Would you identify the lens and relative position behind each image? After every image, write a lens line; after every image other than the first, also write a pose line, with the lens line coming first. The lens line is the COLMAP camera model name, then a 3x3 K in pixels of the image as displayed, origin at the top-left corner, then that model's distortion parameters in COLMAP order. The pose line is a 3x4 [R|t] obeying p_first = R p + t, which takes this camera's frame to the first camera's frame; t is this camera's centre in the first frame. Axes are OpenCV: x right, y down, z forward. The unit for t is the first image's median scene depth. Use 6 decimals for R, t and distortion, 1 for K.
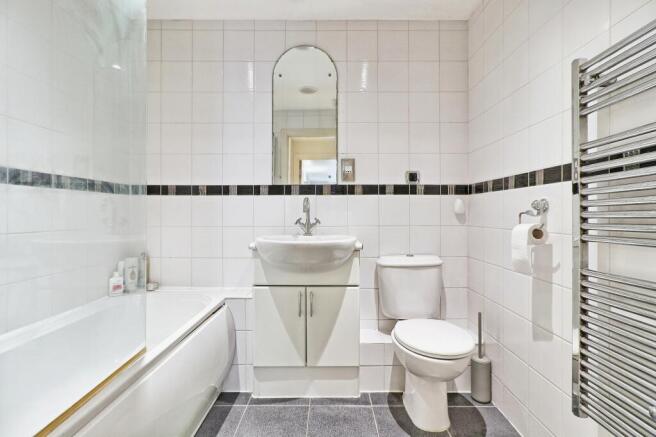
lens RADIAL K [[309.3, 0, 328.0], [0, 309.3, 218.5], [0, 0, 1]] dist [-0.000641, 0.000633]
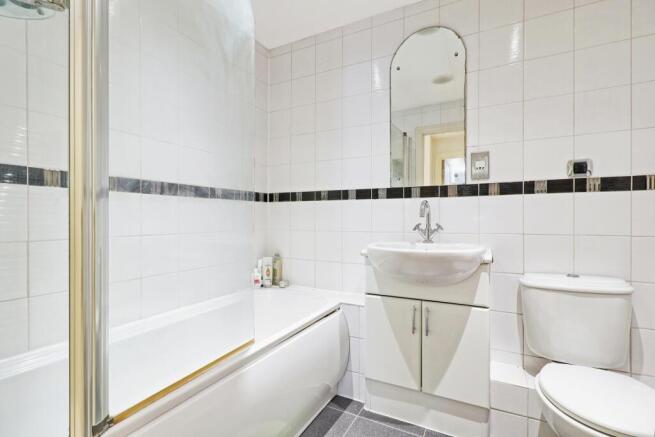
lens RADIAL K [[313.0, 0, 327.3], [0, 313.0, 223.4], [0, 0, 1]] dist [0.004606, 0.001224]
pose [[0.883729, 0.007137, -0.467945, 0.104479], [-0.005557, 0.999973, 0.004756, -0.004673], [0.467967, -0.001603, 0.883745, 0.078815]]
